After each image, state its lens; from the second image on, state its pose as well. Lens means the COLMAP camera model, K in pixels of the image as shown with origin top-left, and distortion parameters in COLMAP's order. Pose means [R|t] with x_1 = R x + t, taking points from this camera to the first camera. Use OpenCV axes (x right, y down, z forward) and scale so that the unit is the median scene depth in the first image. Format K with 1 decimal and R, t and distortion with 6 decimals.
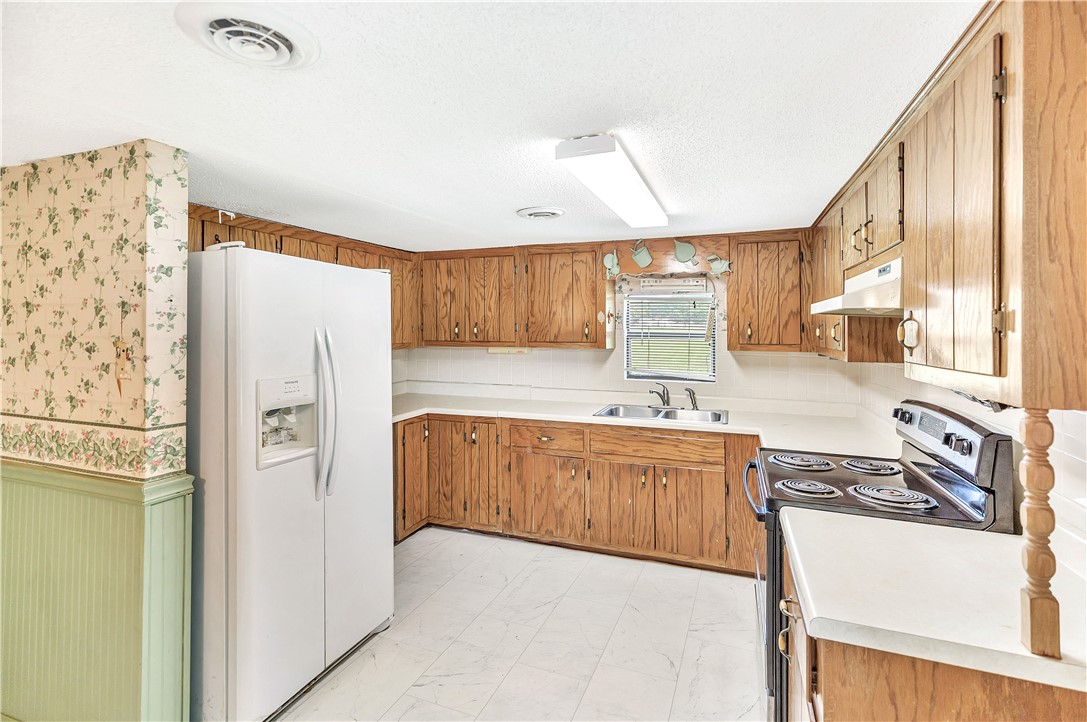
lens RADIAL K [[503.4, 0, 549.0], [0, 503.4, 330.3], [0, 0, 1]] dist [-0.000709, -0.000032]
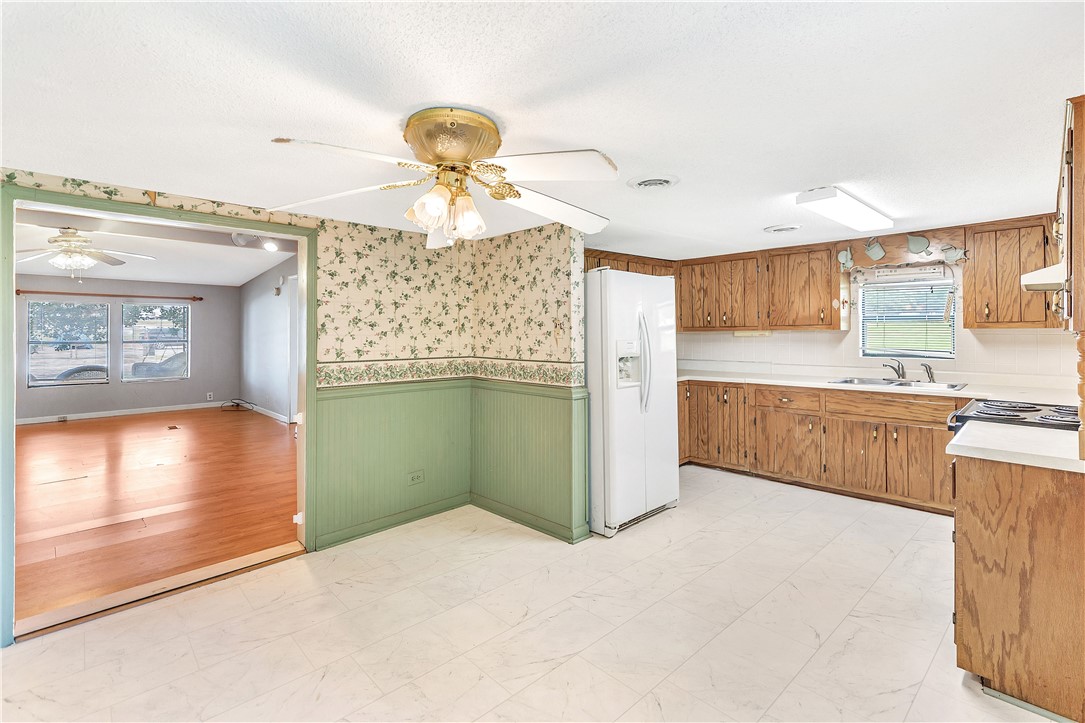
lens RADIAL K [[502.8, 0, 544.7], [0, 502.8, 340.6], [0, 0, 1]] dist [0.001190, 0.000173]
pose [[0.904570, -0.005798, -0.426285, -0.015817], [0.014009, 0.999772, 0.016128, 0.035809], [0.426094, -0.020561, 0.904445, -0.429084]]
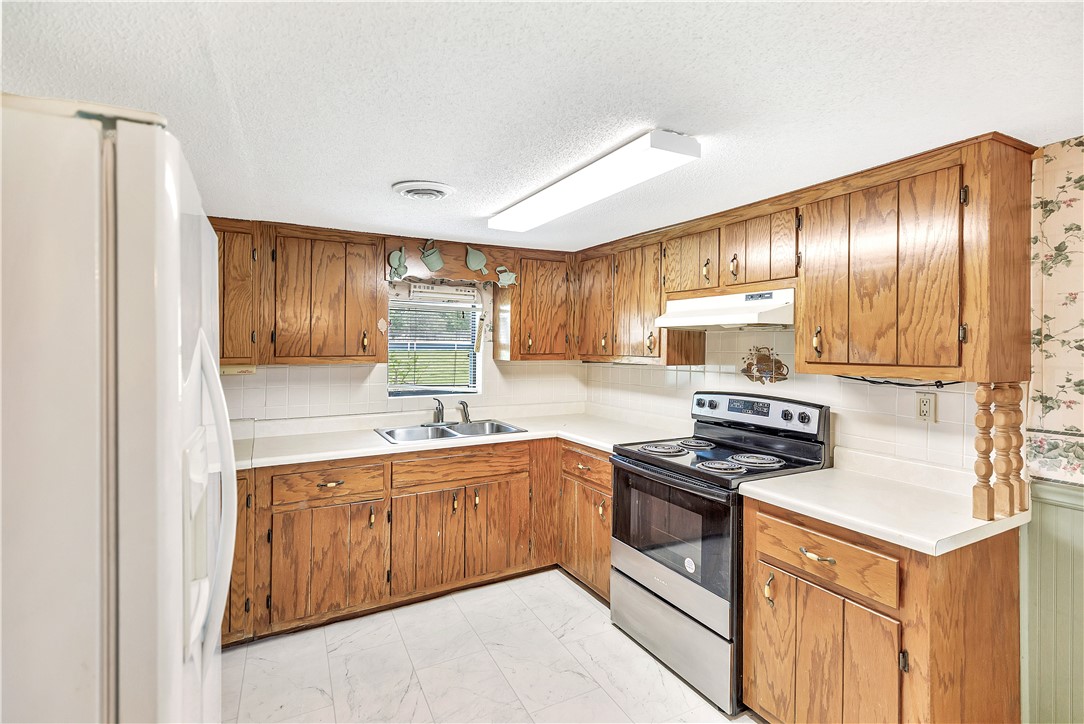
lens RADIAL K [[506.1, 0, 546.5], [0, 506.1, 341.5], [0, 0, 1]] dist [0.002454, 0.000119]
pose [[0.658333, 0.000568, 0.752727, -0.376490], [0.001331, 0.999997, -0.001918, 0.003078], [-0.752726, 0.002265, 0.658330, 0.262821]]
